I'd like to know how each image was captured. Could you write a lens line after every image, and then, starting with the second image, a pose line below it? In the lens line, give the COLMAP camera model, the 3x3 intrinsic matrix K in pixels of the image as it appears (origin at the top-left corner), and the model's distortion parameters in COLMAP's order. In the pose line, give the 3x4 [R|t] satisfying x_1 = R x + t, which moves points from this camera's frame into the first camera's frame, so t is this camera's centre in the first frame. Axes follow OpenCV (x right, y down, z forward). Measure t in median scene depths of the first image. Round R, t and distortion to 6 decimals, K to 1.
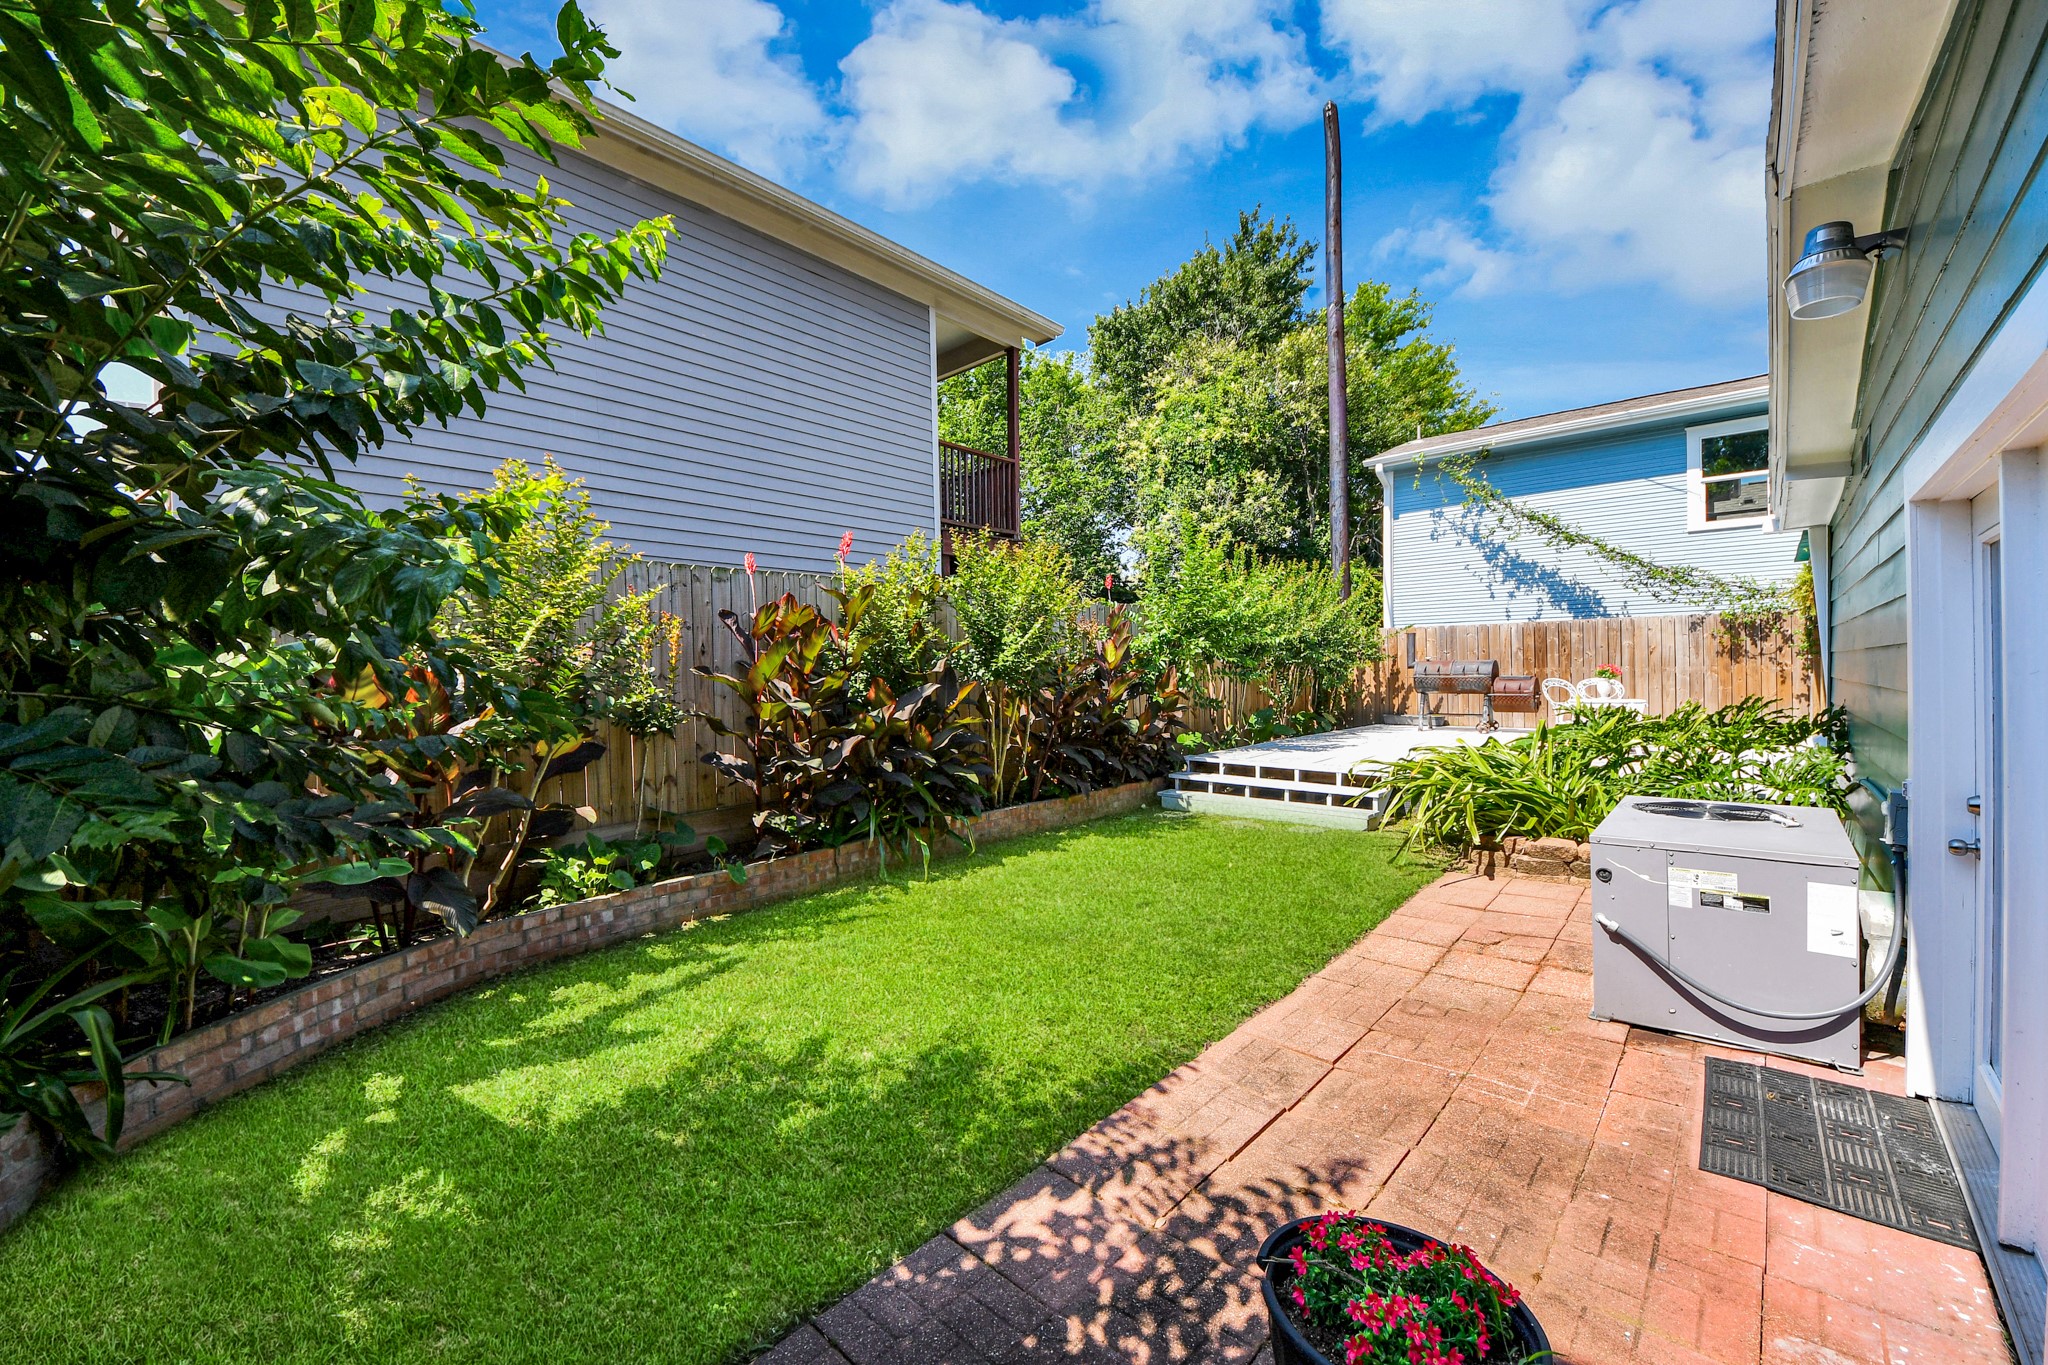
lens RADIAL K [[743.2, 0, 1015.3], [0, 743.2, 686.4], [0, 0, 1]] dist [0.021073, -0.013123]
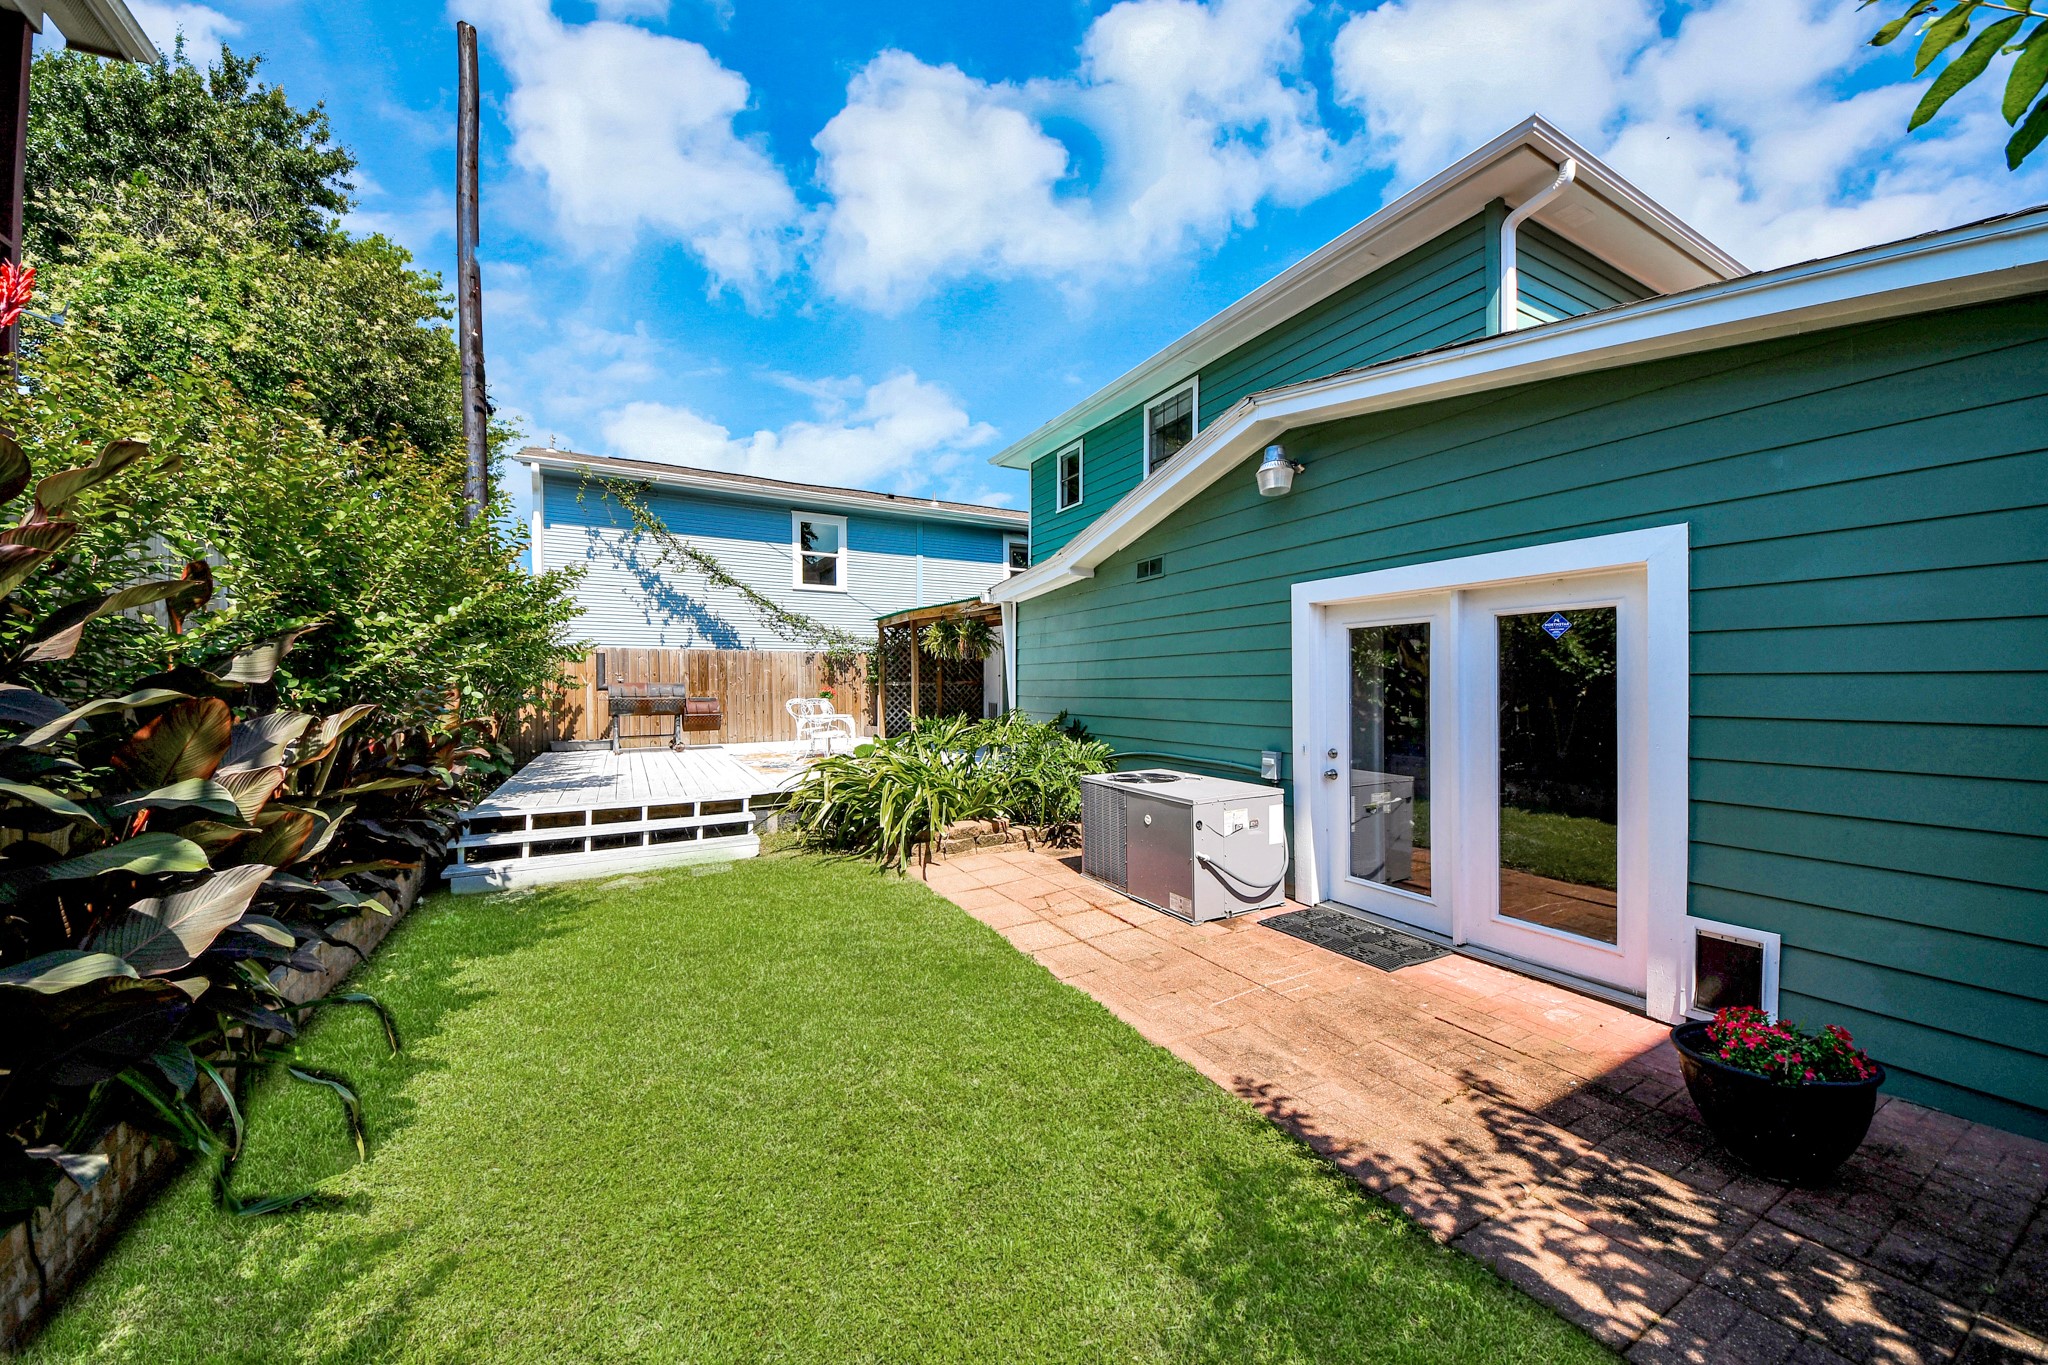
lens RADIAL K [[710.6, 0, 1024.0], [0, 710.6, 682.5], [0, 0, 1]] dist [0.056884, -0.030313]
pose [[0.346960, 0.017018, 0.937726, -0.145616], [0.019081, 0.999500, -0.025199, -0.000509], [-0.937686, 0.026636, 0.346461, 0.178696]]
